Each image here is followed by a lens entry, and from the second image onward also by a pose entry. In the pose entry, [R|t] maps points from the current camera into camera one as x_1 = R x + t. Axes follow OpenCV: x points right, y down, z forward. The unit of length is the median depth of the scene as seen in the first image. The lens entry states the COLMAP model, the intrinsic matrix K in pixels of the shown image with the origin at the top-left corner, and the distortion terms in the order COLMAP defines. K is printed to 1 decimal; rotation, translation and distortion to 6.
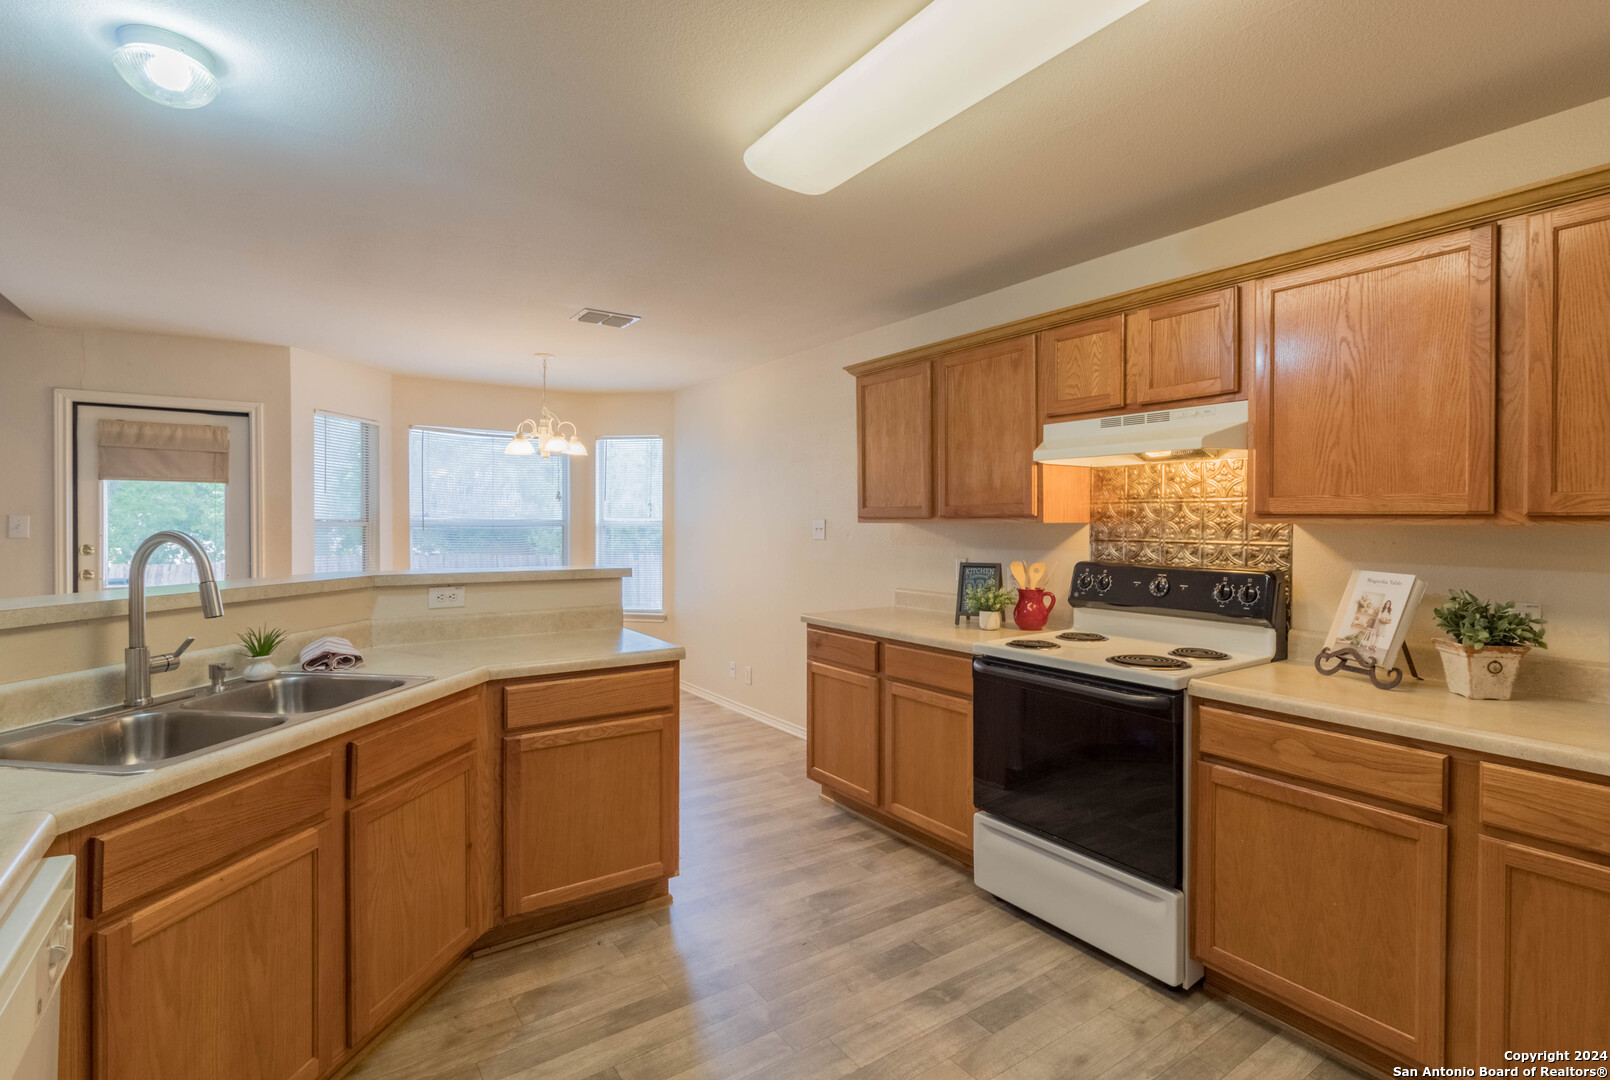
lens RADIAL K [[768.9, 0, 820.6], [0, 768.9, 528.8], [0, 0, 1]] dist [0.003143, 0.000608]
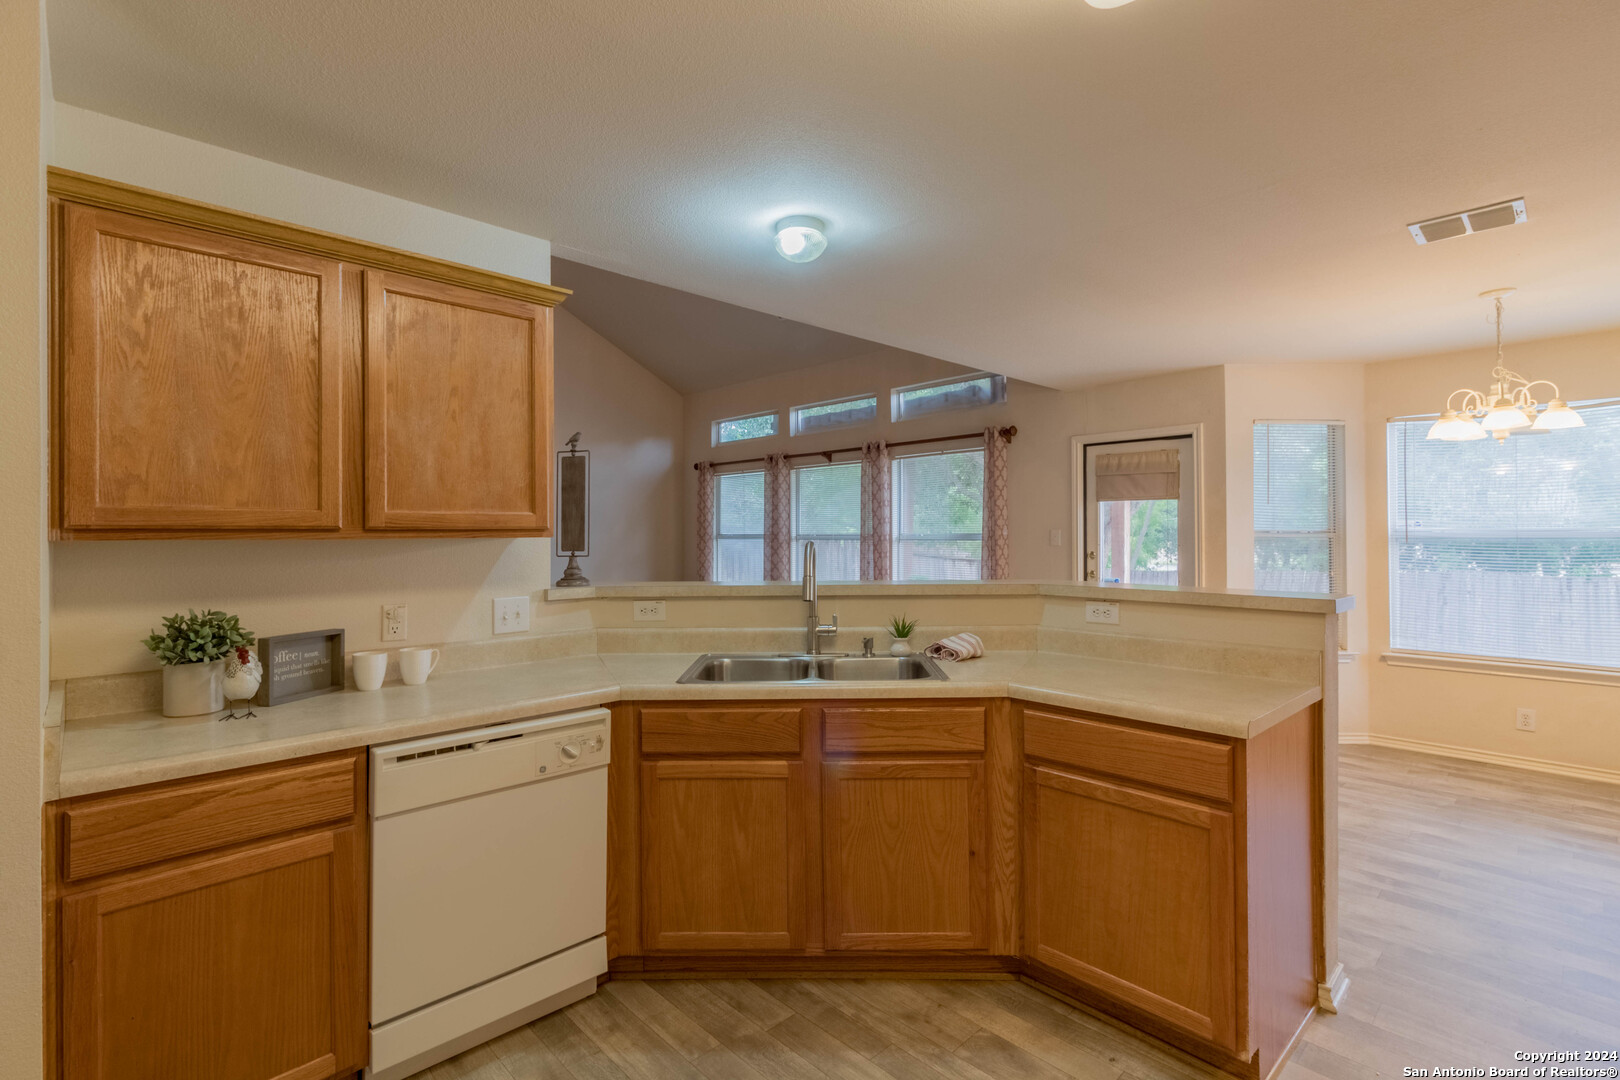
lens RADIAL K [[760.0, 0, 808.6], [0, 760.0, 527.6], [0, 0, 1]] dist [0.003346, 0.000773]
pose [[0.145972, -0.011213, -0.989225, 0.373522], [-0.003750, 0.999922, -0.011887, -0.004026], [0.989282, 0.005444, 0.145918, 0.464949]]
